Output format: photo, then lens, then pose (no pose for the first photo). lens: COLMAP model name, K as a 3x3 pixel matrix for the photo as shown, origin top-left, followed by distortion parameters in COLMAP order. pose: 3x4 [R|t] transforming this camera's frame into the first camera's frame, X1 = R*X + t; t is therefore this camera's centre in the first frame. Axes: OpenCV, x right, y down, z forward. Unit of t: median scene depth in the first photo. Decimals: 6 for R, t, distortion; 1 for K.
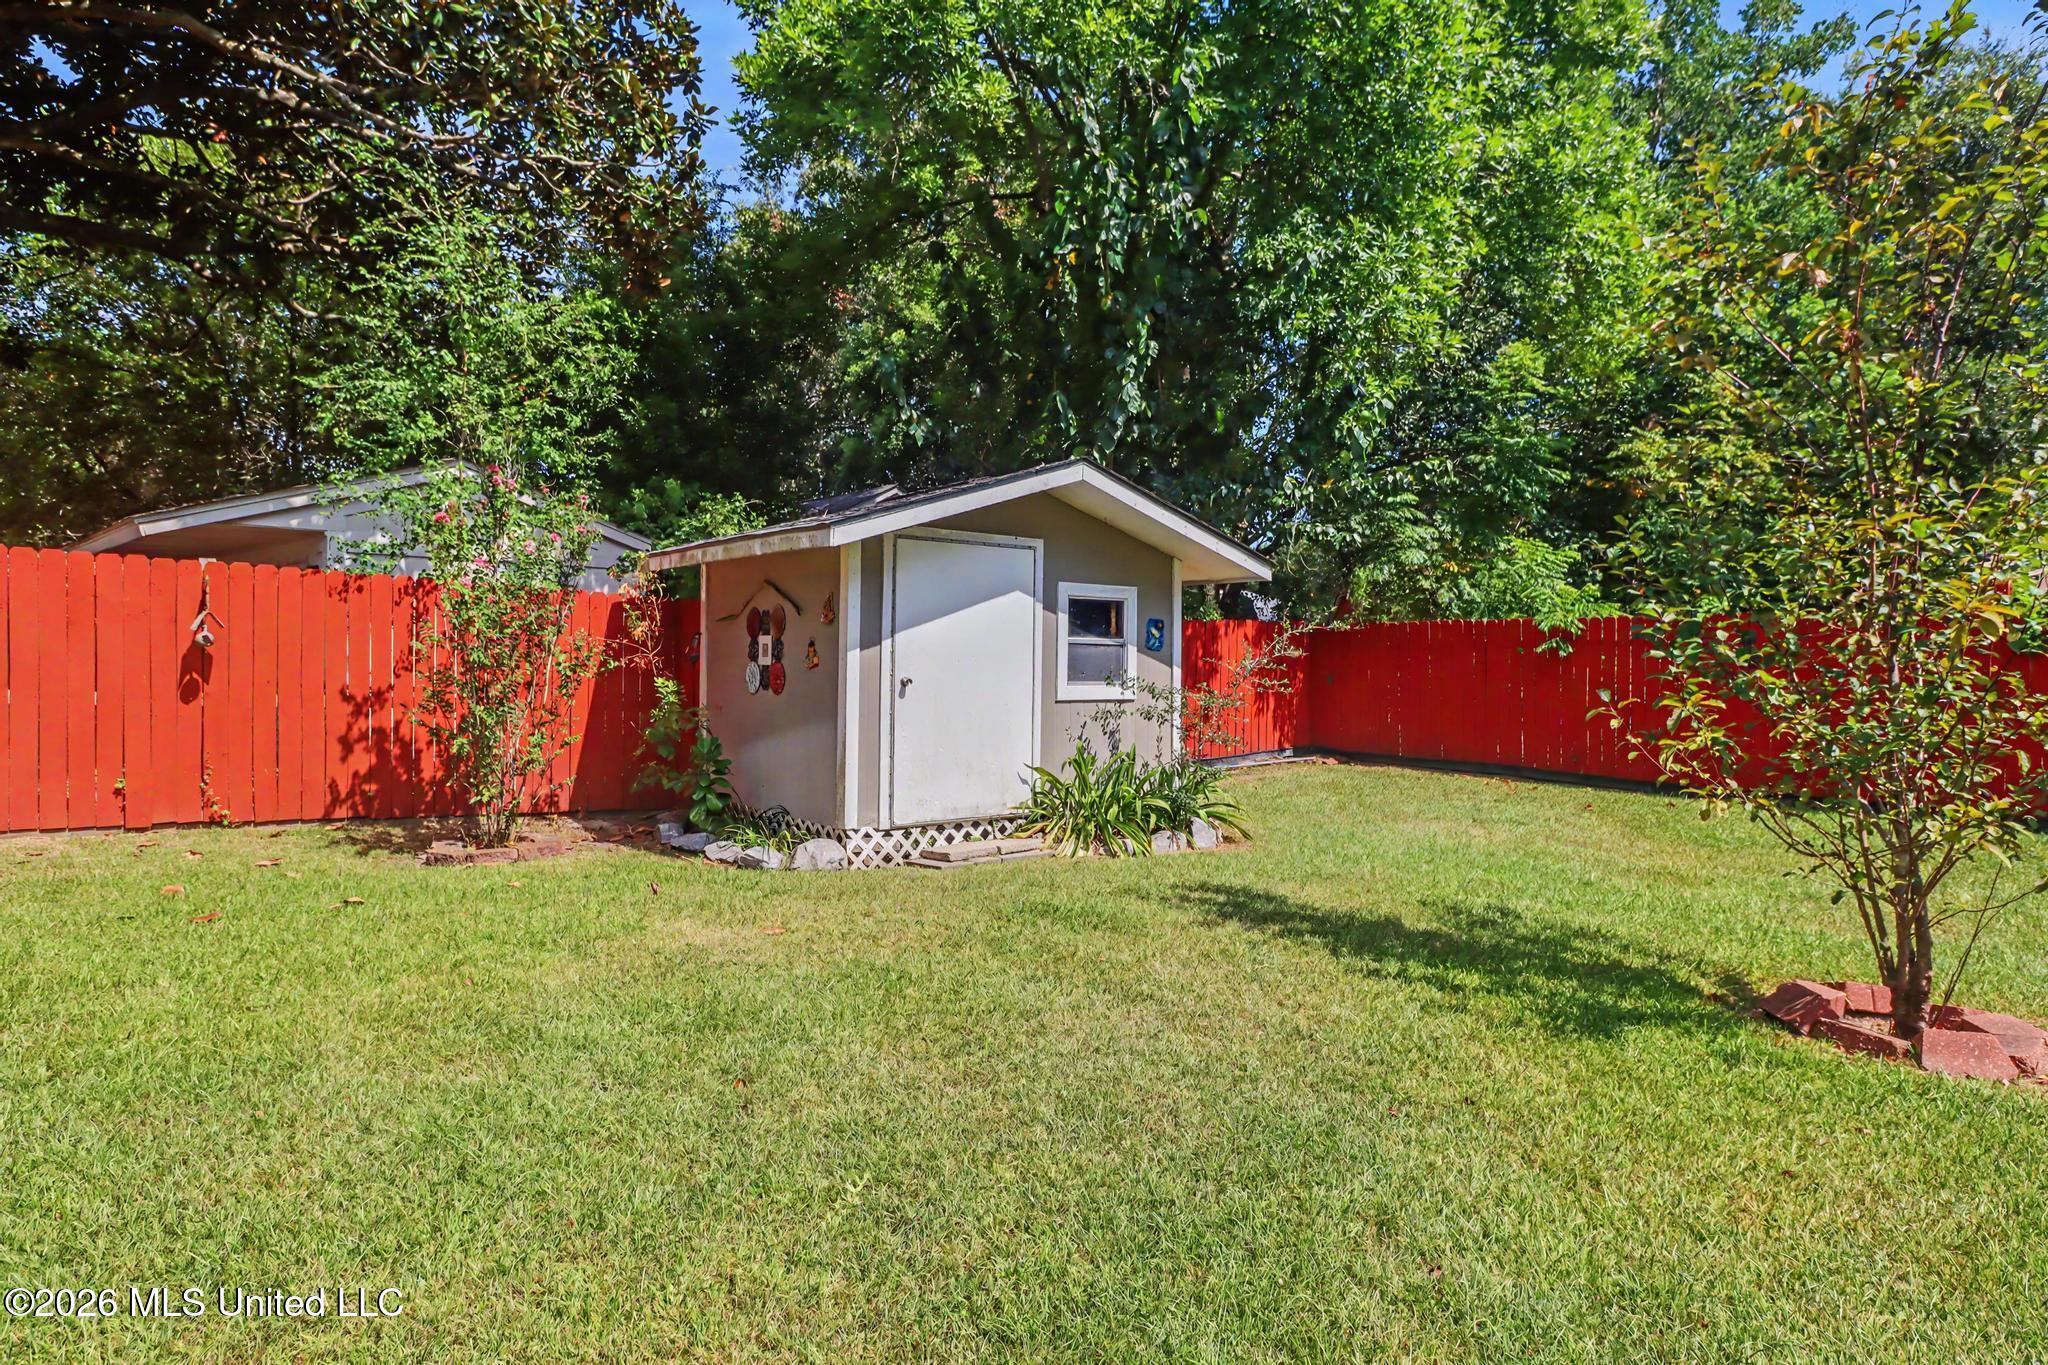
lens RADIAL K [[1161.3, 0, 1028.9], [0, 1161.3, 673.7], [0, 0, 1]] dist [0.003592, 0.002173]
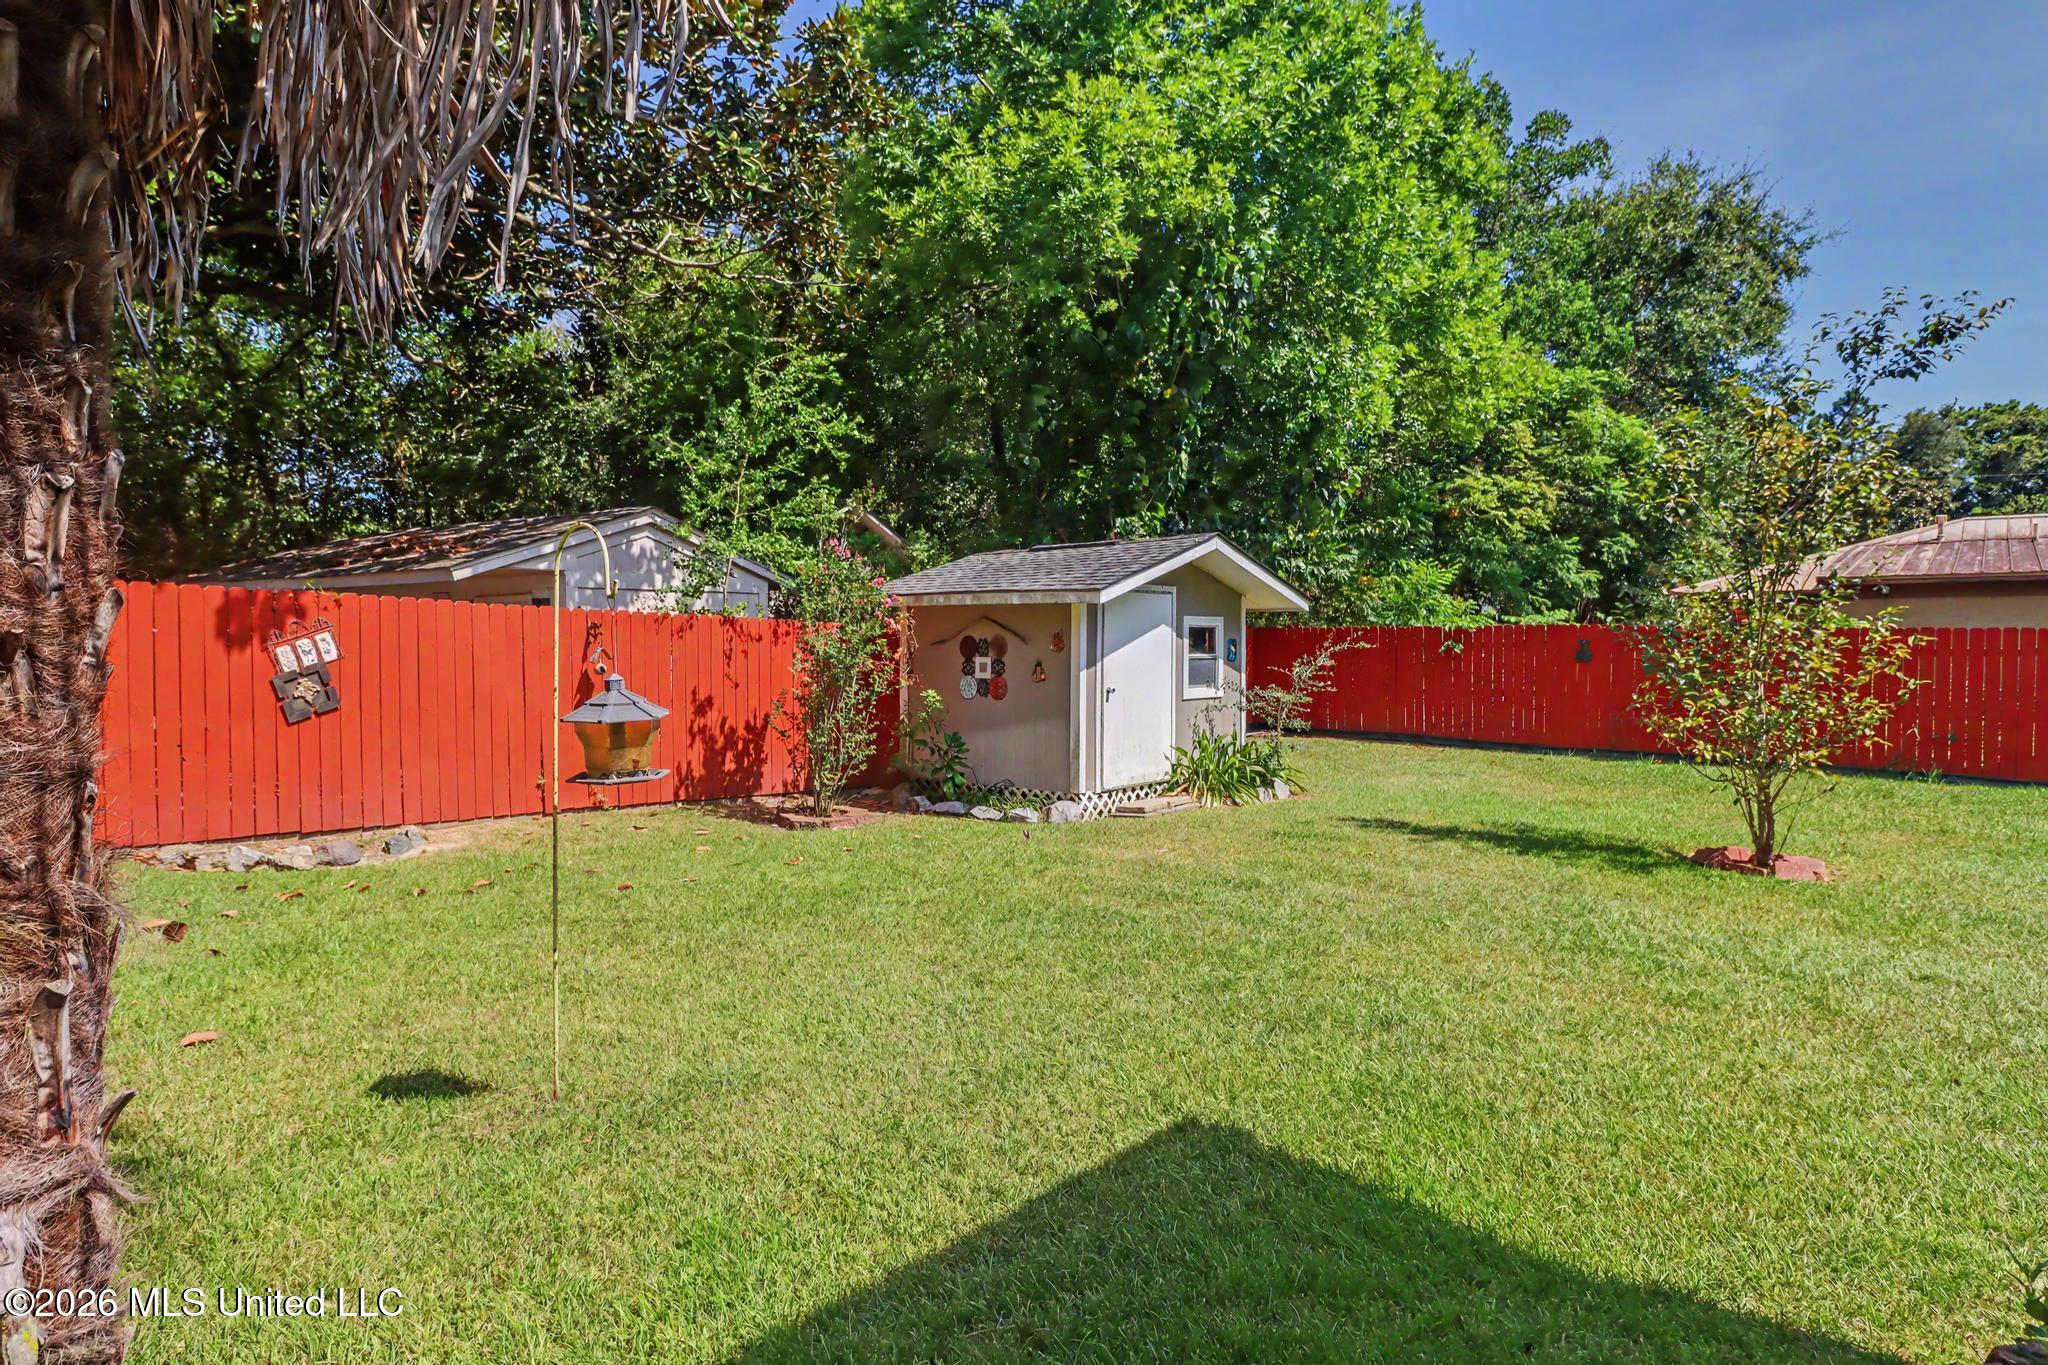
lens RADIAL K [[1161.3, 0, 1018.8], [0, 1161.3, 686.0], [0, 0, 1]] dist [0.003592, 0.002173]
pose [[0.981118, -0.020020, 0.192374, -0.451621], [0.013546, 0.999299, 0.034911, -0.046281], [-0.192938, -0.031646, 0.980701, -0.359787]]
